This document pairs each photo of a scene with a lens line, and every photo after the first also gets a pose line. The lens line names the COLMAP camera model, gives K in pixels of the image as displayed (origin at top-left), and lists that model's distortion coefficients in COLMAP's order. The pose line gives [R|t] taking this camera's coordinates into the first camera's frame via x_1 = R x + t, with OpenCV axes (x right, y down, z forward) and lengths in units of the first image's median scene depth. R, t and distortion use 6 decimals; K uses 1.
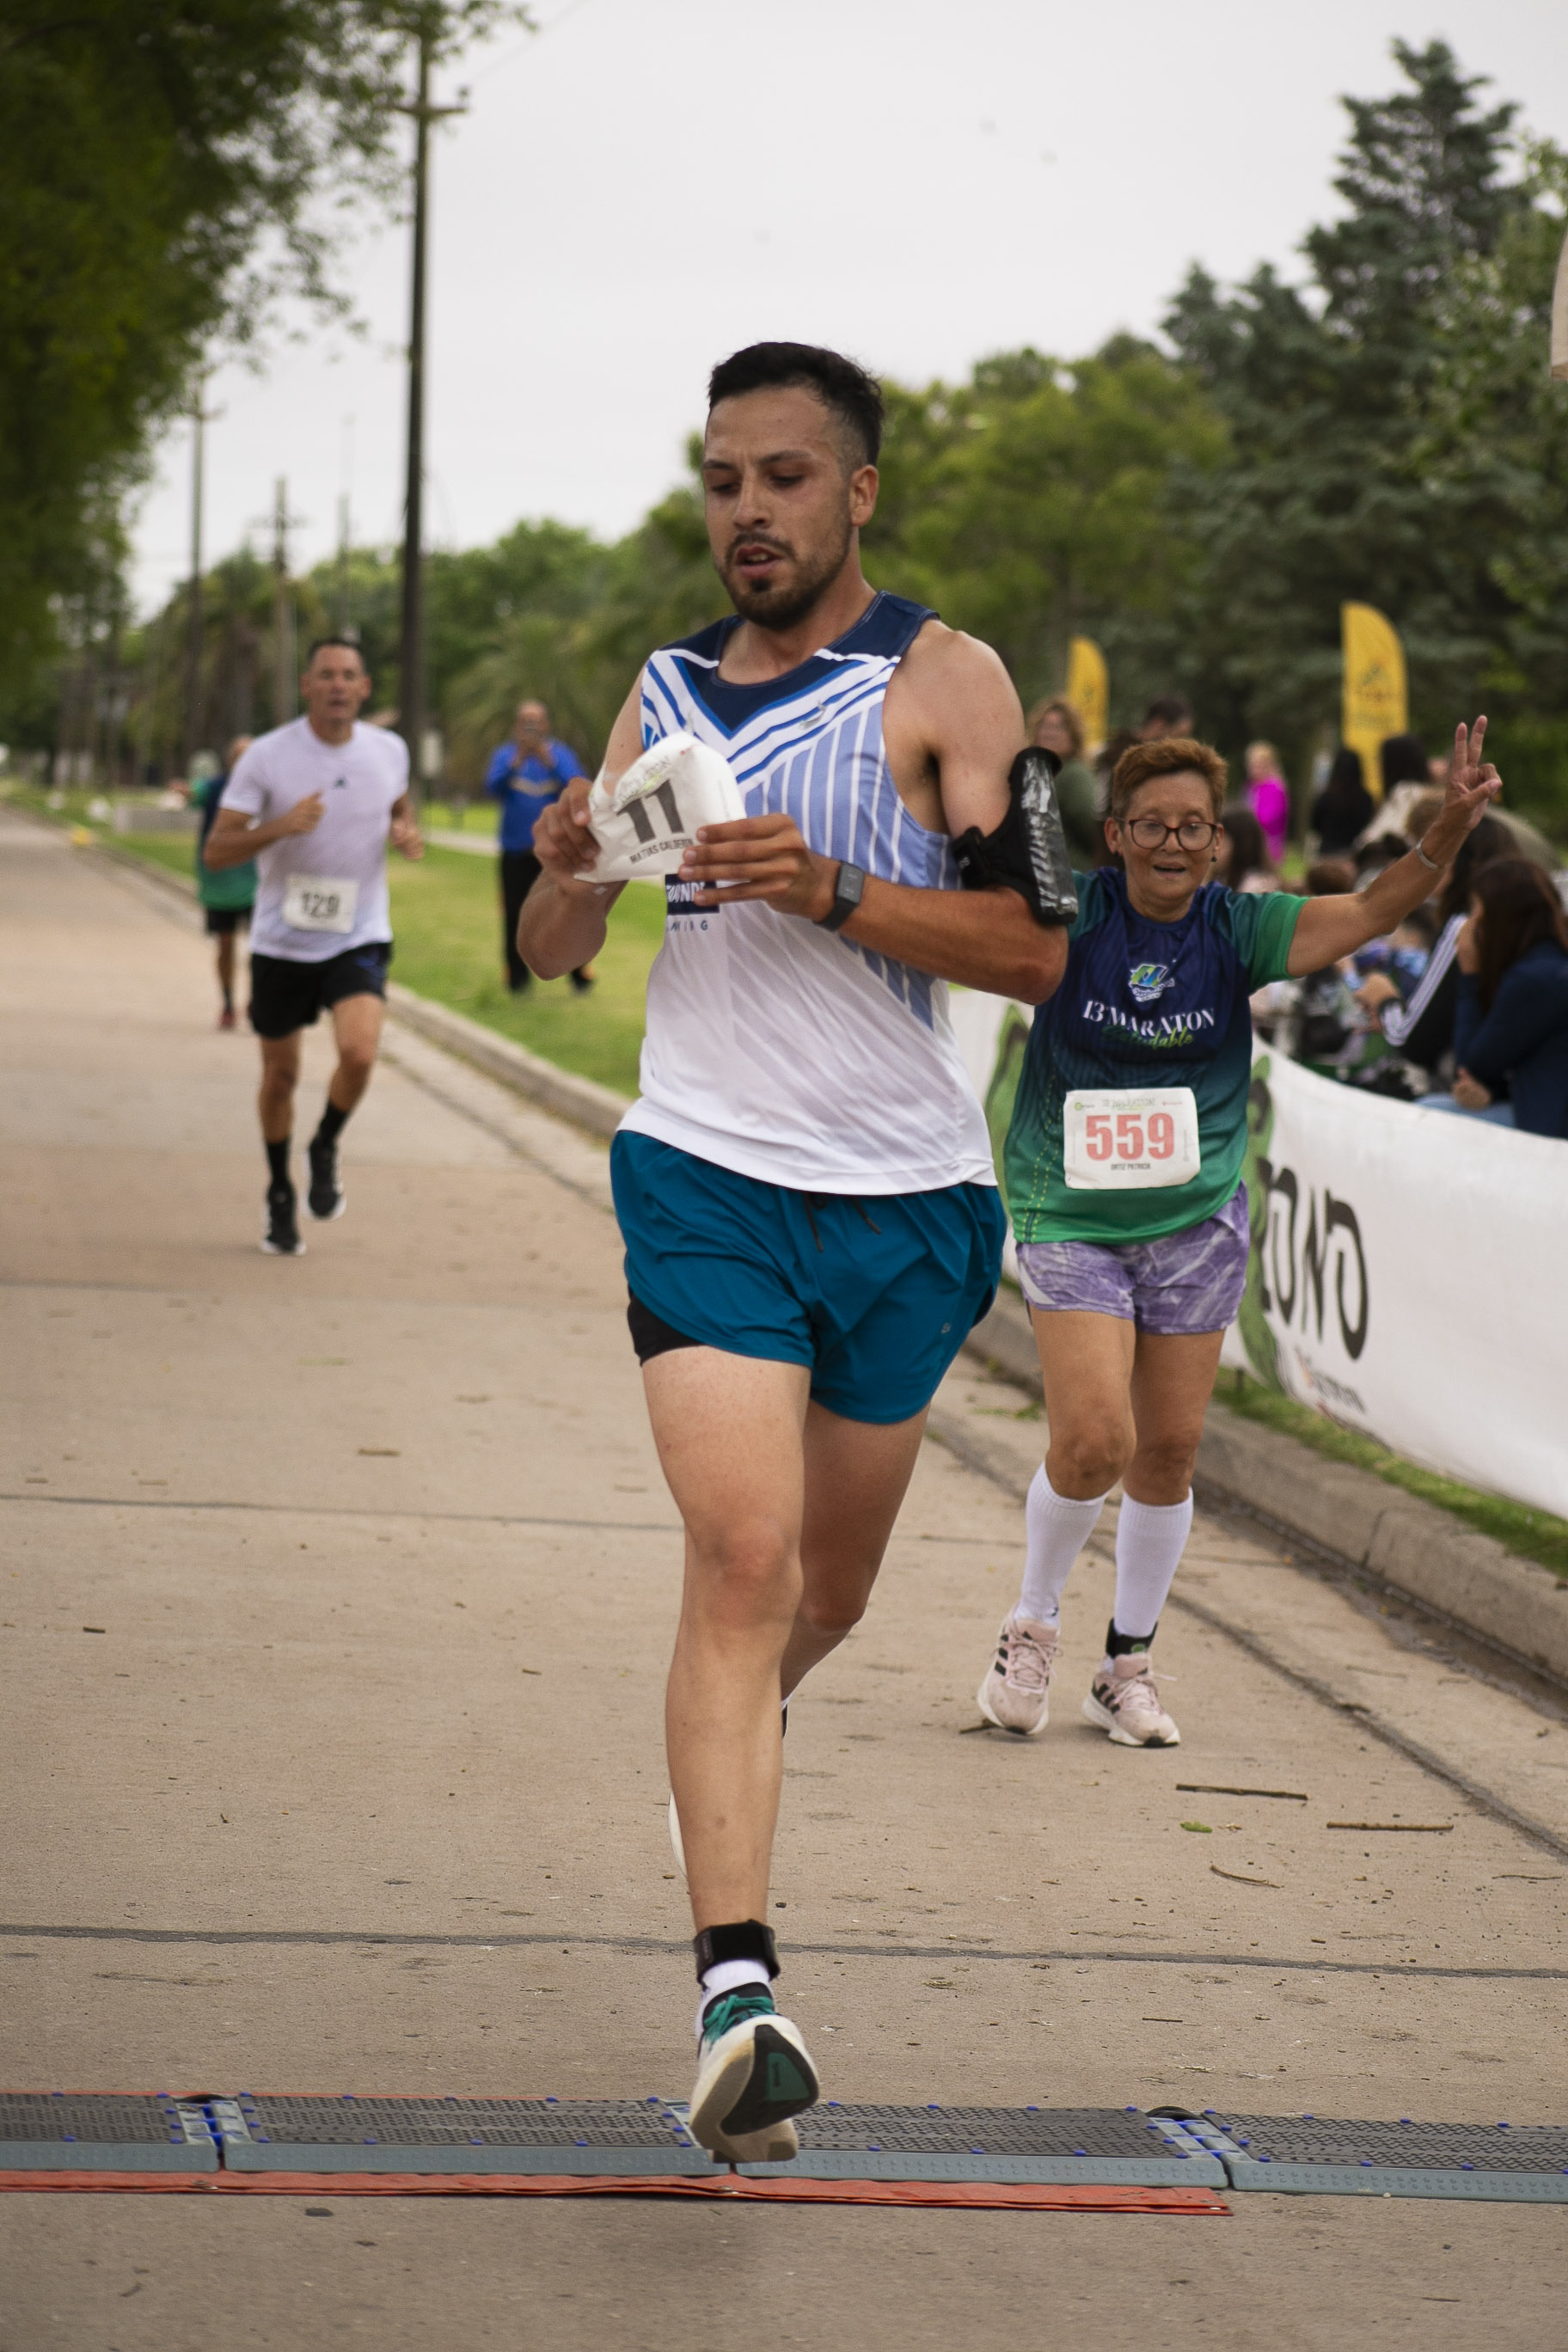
lens RADIAL K [[7202.9, 0, 784.0], [0, 7202.9, 1176.0], [0, 0, 1]] dist [0.318910, 2.104665]
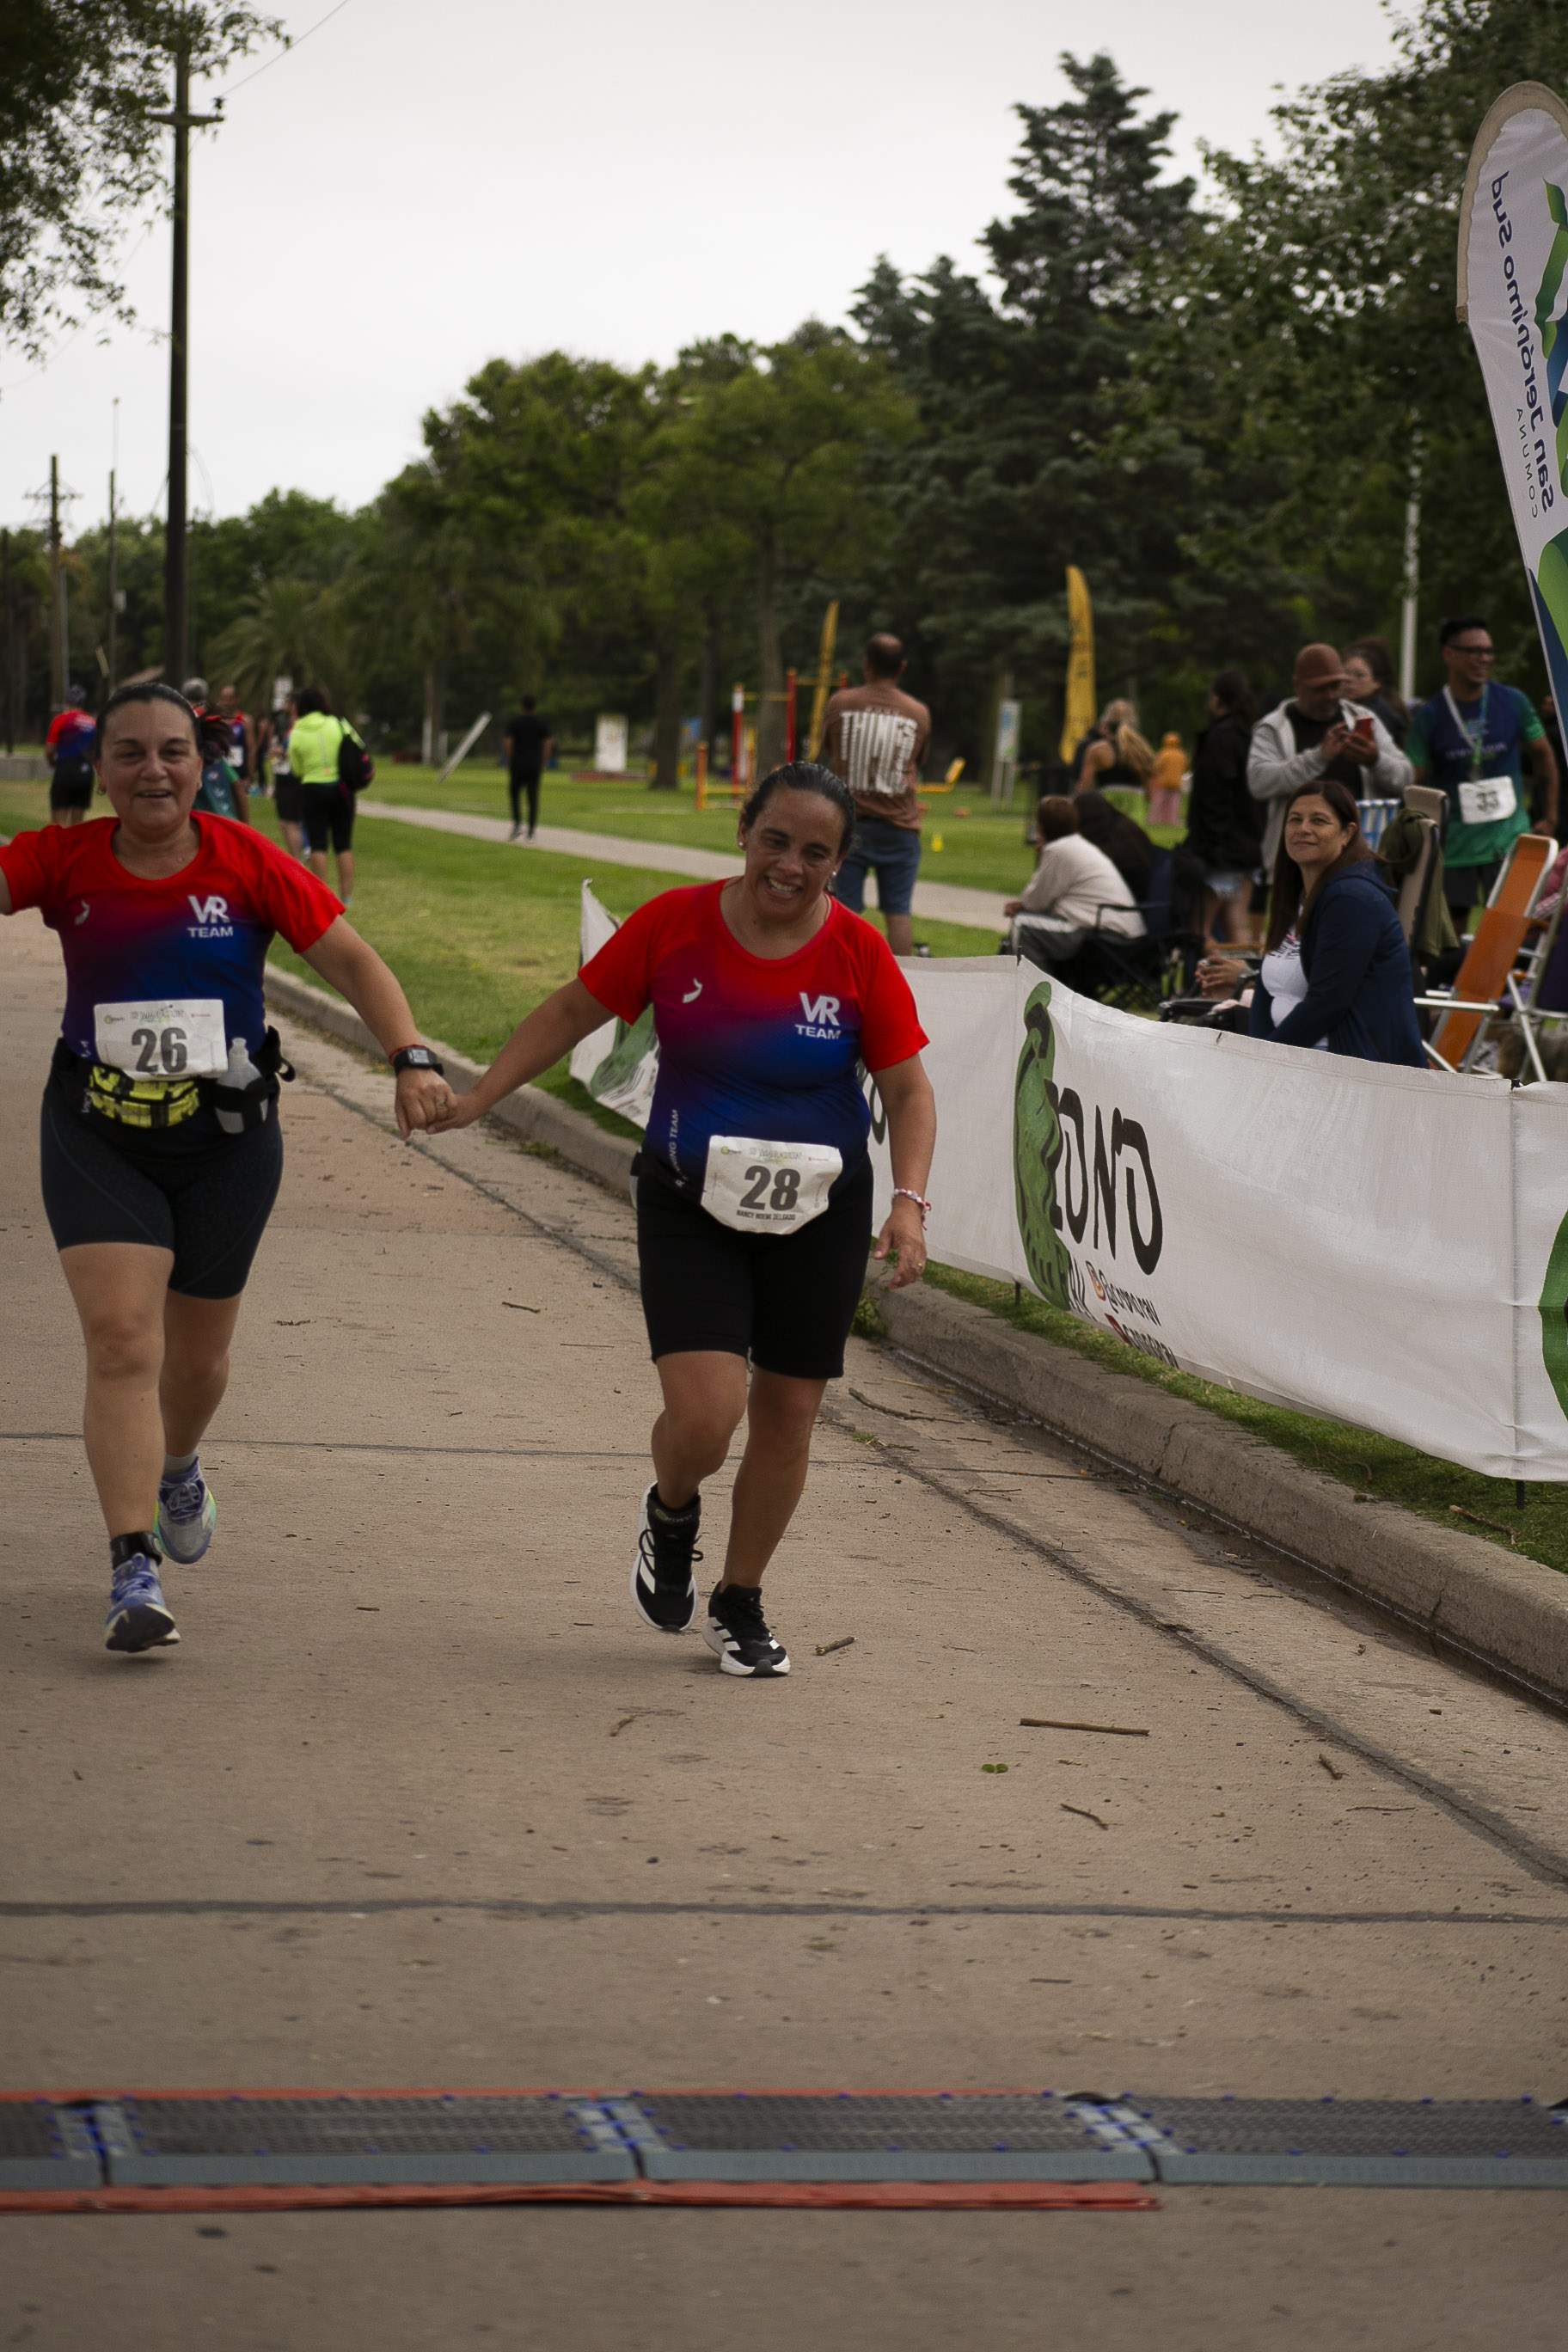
lens RADIAL K [[6424.8, 0, 784.0], [0, 6424.8, 1176.0], [0, 0, 1]] dist [0.200040, 0.610532]
pose [[0.998997, -0.011878, 0.043174, -0.014066], [0.011232, 0.999822, 0.015175, -0.004398], [-0.043347, -0.014675, 0.998952, 0.088743]]
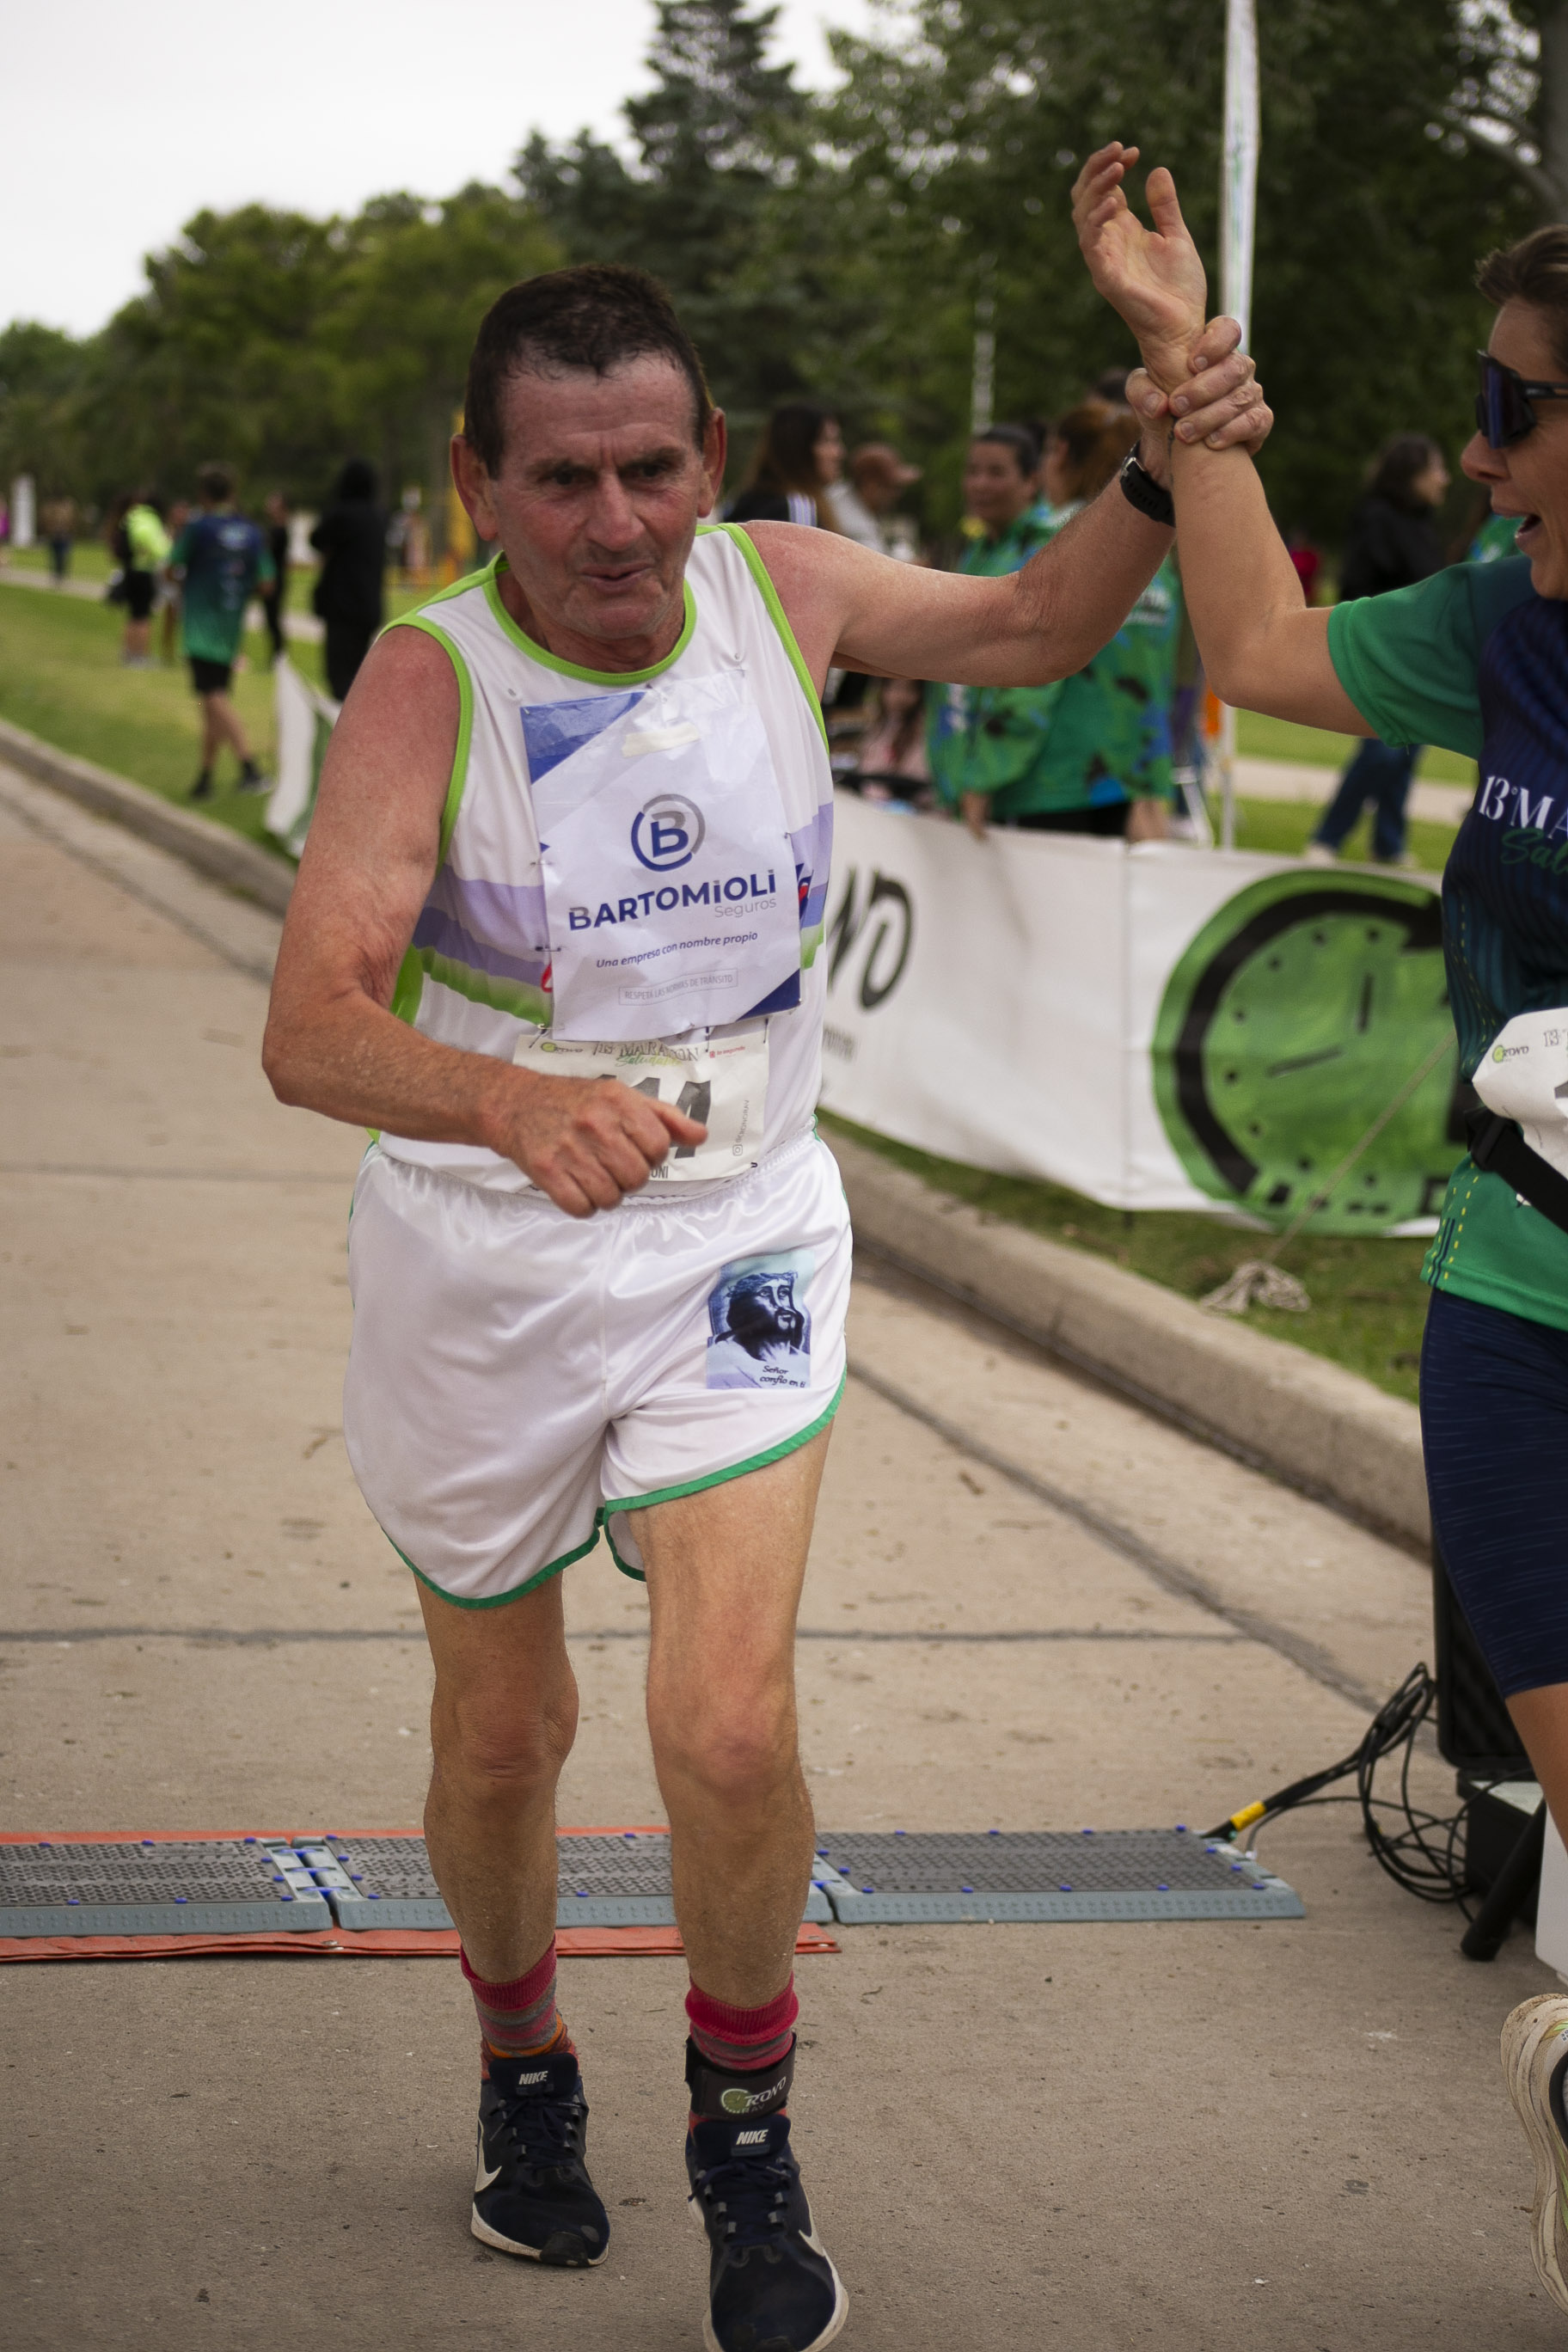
lens RADIAL K [[5373.3, 0, 784.0], [0, 5373.3, 1176.0], [0, 0, 1]] dist [-0.070343, 0.633727]
pose [[0.994395, -0.013916, 0.104806, -0.012884], [0.006960, 0.997766, 0.066446, -0.007158], [-0.105496, -0.065345, 0.992270, 0.165954]]
